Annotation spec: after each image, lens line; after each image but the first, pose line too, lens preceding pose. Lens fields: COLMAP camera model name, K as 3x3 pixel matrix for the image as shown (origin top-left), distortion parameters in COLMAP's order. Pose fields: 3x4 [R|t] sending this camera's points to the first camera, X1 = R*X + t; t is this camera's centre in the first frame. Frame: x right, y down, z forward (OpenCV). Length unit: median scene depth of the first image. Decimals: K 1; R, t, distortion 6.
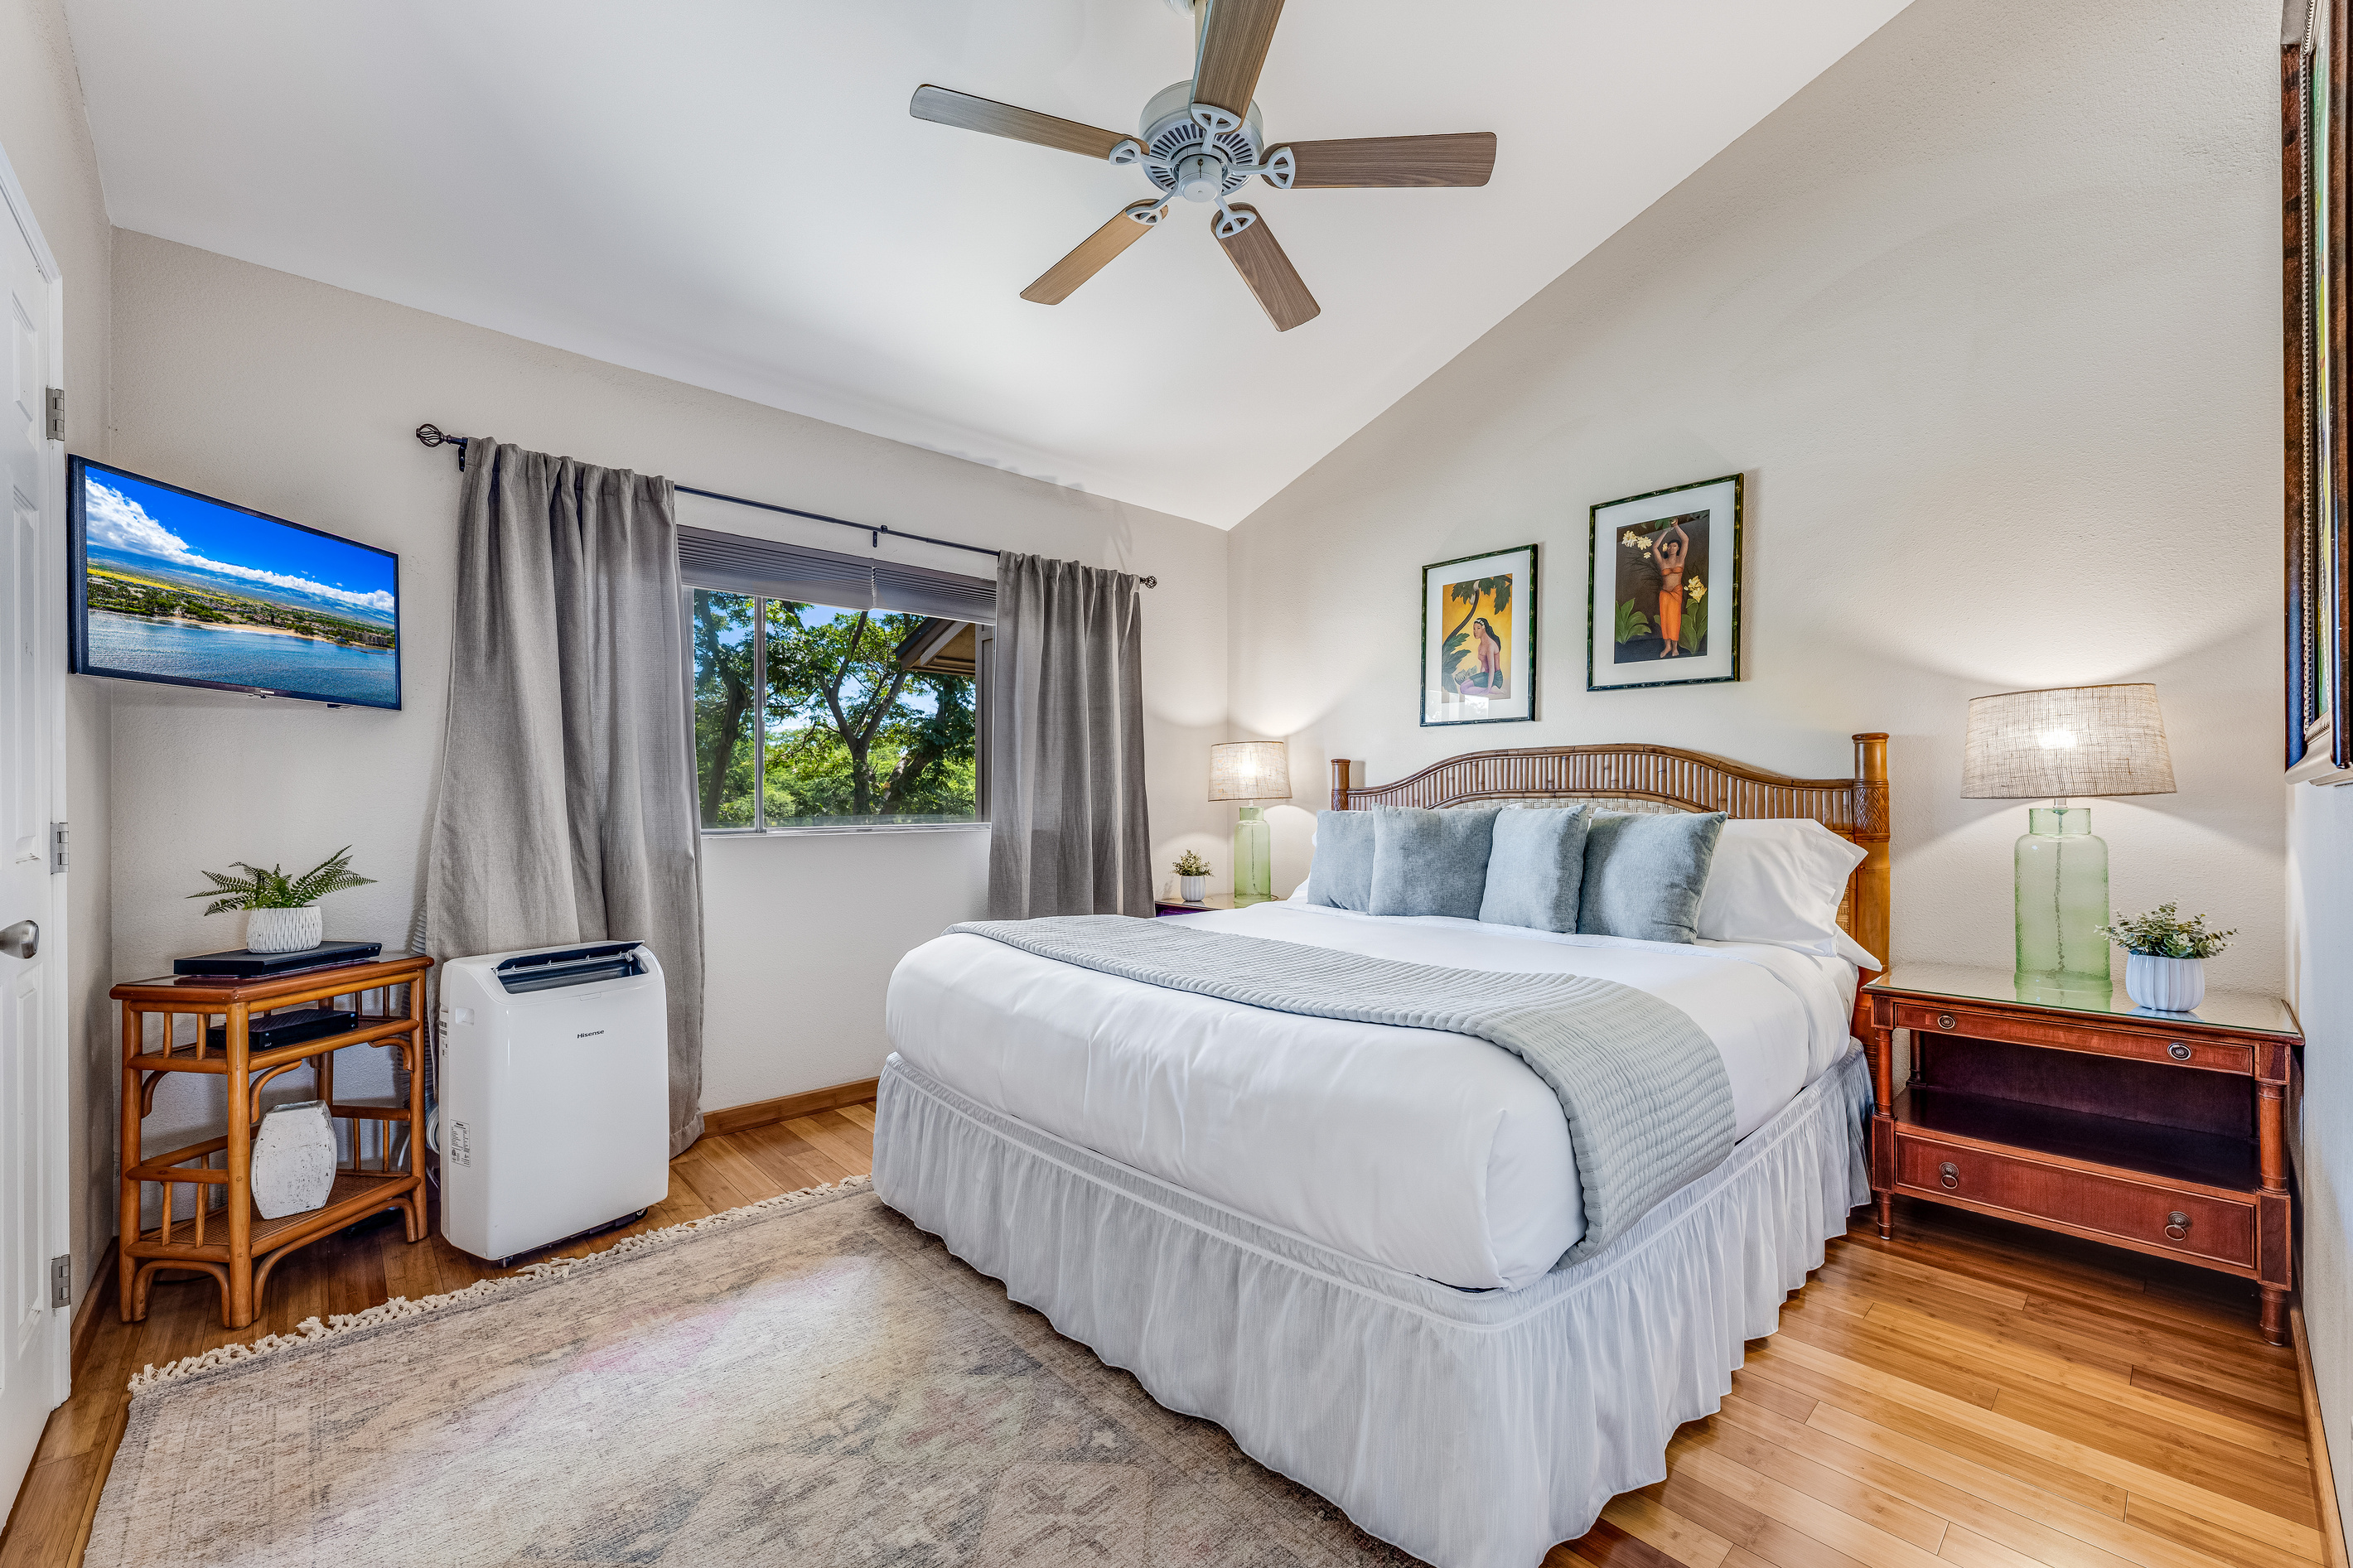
lens RADIAL K [[941.9, 0, 1169.7], [0, 941.9, 800.2], [0, 0, 1]] dist [-0.000301, -0.000125]
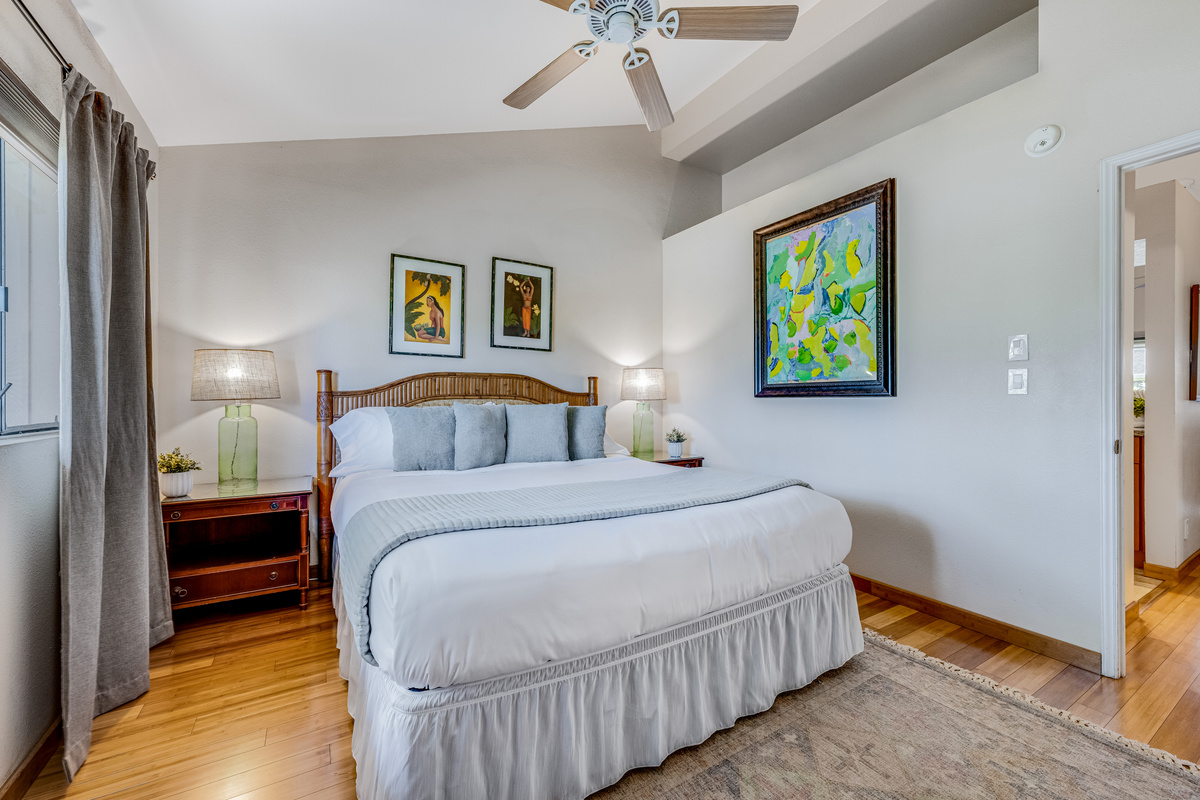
lens RADIAL K [[478.2, 0, 596.1], [0, 478.2, 397.3], [0, 0, 1]] dist [0.001419, 0.000133]
pose [[0.190436, 0.010487, 0.981644, -0.575652], [-0.001048, 0.999945, -0.010479, 0.004520], [-0.981699, 0.000967, 0.190437, 0.633579]]
